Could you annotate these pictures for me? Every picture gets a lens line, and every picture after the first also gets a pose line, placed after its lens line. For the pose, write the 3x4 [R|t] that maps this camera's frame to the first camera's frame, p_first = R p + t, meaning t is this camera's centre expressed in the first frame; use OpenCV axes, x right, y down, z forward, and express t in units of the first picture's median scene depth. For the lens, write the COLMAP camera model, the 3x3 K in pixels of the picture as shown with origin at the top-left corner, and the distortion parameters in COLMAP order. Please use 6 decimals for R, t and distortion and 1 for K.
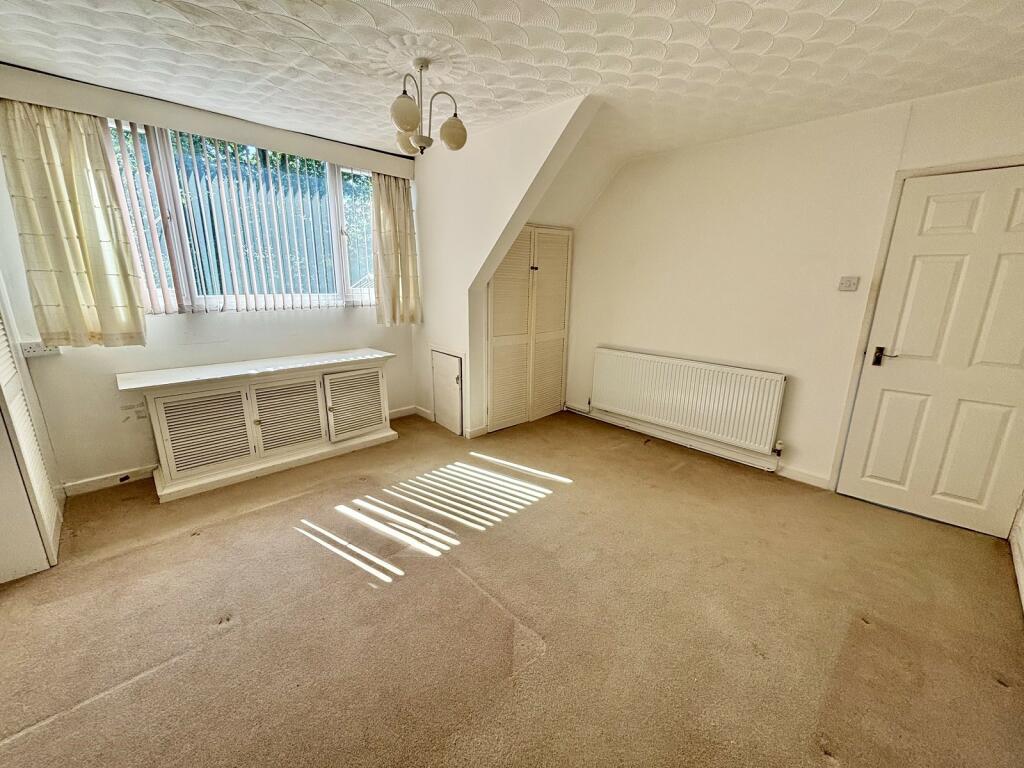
lens RADIAL K [[415.0, 0, 512.0], [0, 415.0, 384.0], [0, 0, 1]] dist [0.002288, -0.000018]
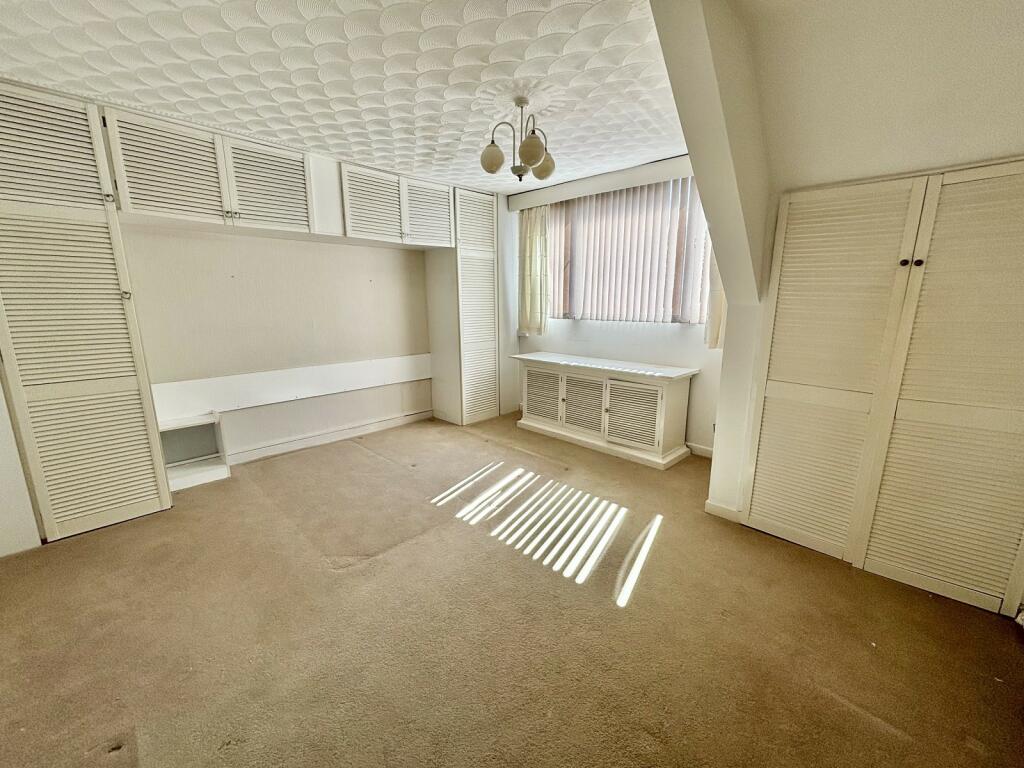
lens RADIAL K [[415.0, 0, 512.0], [0, 415.0, 384.0], [0, 0, 1]] dist [0.002288, -0.000018]
pose [[0.019393, 0.190065, -0.981580, 0.737379], [-0.242265, 0.953400, 0.179822, -0.167739], [0.970016, 0.234315, 0.064535, 0.768824]]
